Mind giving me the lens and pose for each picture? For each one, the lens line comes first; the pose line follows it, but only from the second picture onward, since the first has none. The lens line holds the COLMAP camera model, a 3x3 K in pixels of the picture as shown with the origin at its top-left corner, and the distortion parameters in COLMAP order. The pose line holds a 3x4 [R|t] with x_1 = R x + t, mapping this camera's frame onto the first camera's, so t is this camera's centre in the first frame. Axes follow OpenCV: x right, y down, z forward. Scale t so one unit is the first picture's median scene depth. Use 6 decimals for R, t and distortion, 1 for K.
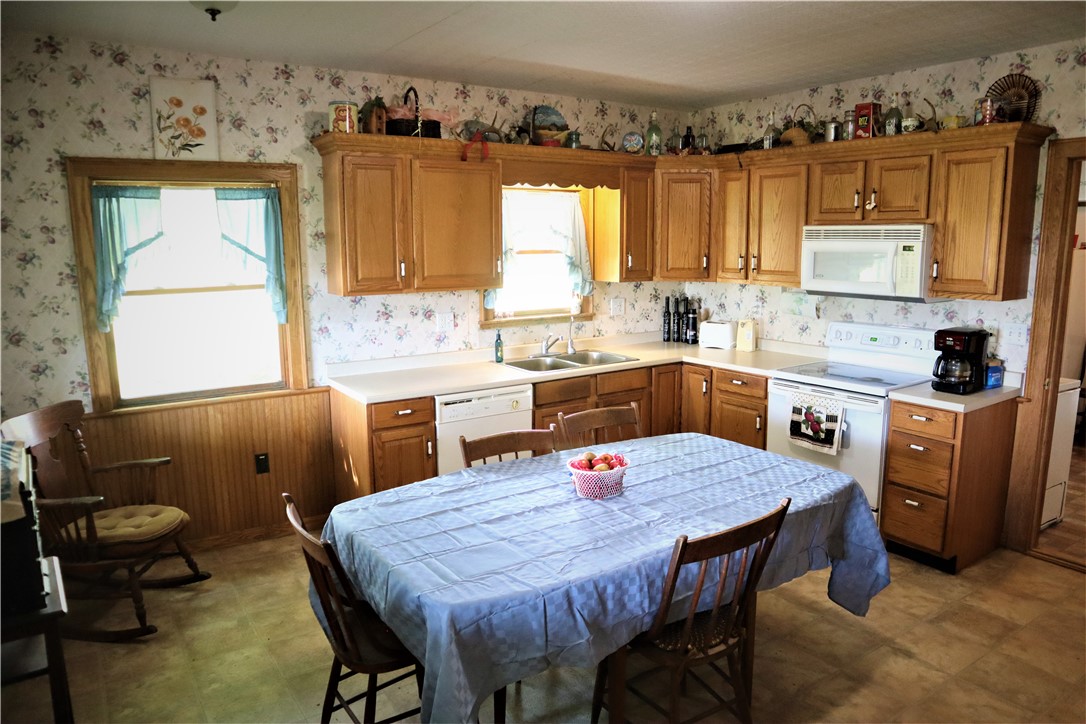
lens RADIAL K [[758.4, 0, 541.2], [0, 758.4, 362.6], [0, 0, 1]] dist [-0.039262, 0.018058]
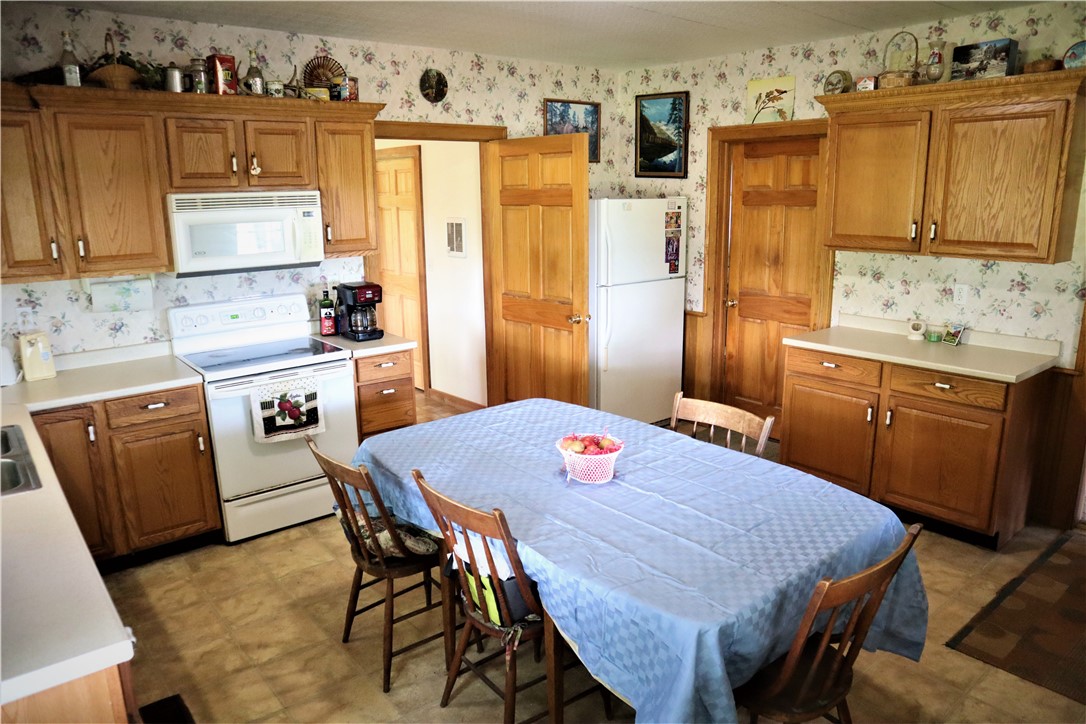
lens RADIAL K [[758.4, 0, 541.7], [0, 758.4, 358.9], [0, 0, 1]] dist [-0.039262, 0.018058]
pose [[-0.071297, -0.212147, 0.974634, -0.530944], [0.186812, 0.956990, 0.221972, -0.123692], [-0.979805, 0.197899, -0.028599, 0.710752]]
